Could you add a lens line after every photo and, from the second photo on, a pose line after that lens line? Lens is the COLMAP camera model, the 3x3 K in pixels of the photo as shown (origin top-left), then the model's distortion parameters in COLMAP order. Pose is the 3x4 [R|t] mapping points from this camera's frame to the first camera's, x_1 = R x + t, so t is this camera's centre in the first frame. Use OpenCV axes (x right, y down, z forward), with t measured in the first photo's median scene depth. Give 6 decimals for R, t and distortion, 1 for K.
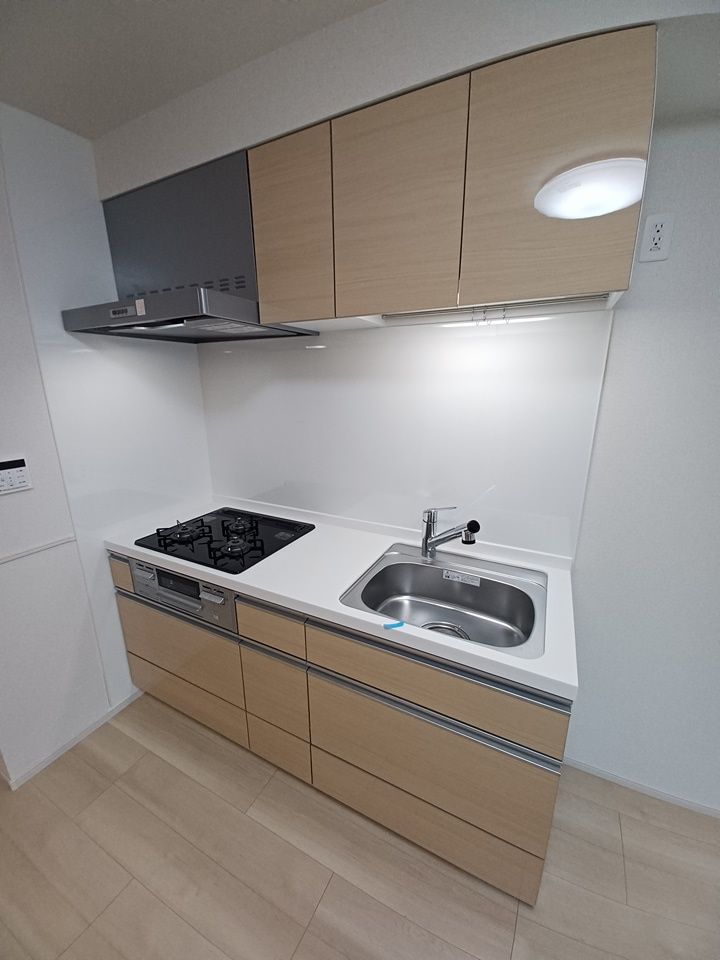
lens RADIAL K [[375.0, 0, 360.1], [0, 375.0, 483.5], [0, 0, 1]] dist [0.001266, -0.000256]
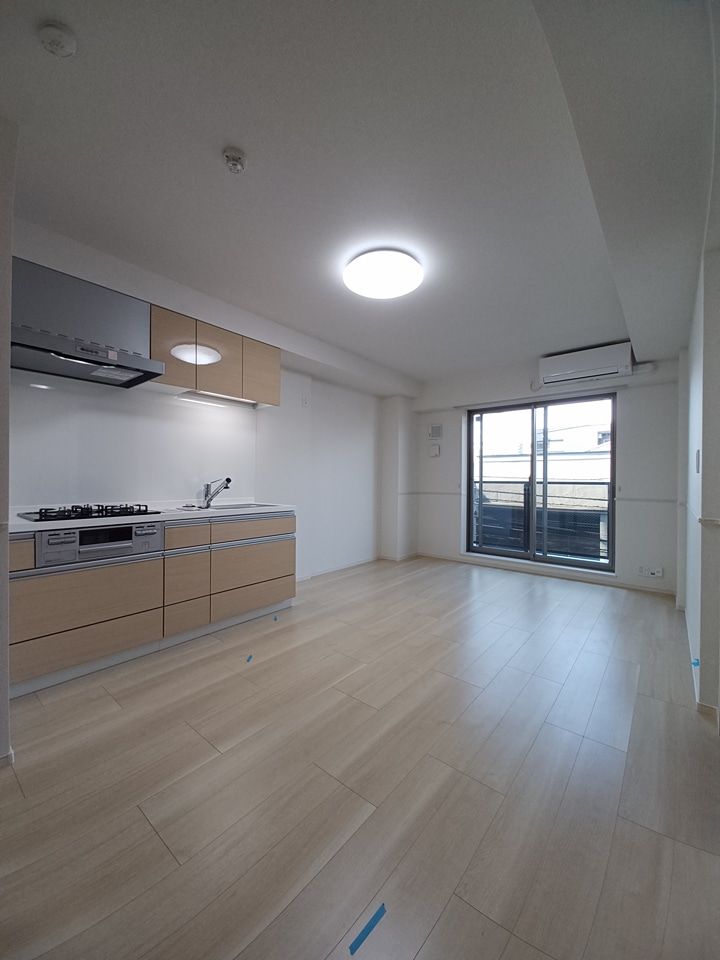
lens RADIAL K [[375.0, 0, 360.1], [0, 375.0, 483.5], [0, 0, 1]] dist [0.001266, -0.000256]
pose [[0.212391, -0.004392, 0.977175, -1.603844], [0.243001, 0.968815, -0.048462, 0.365707], [-0.946489, 0.247748, 0.206834, -0.229525]]
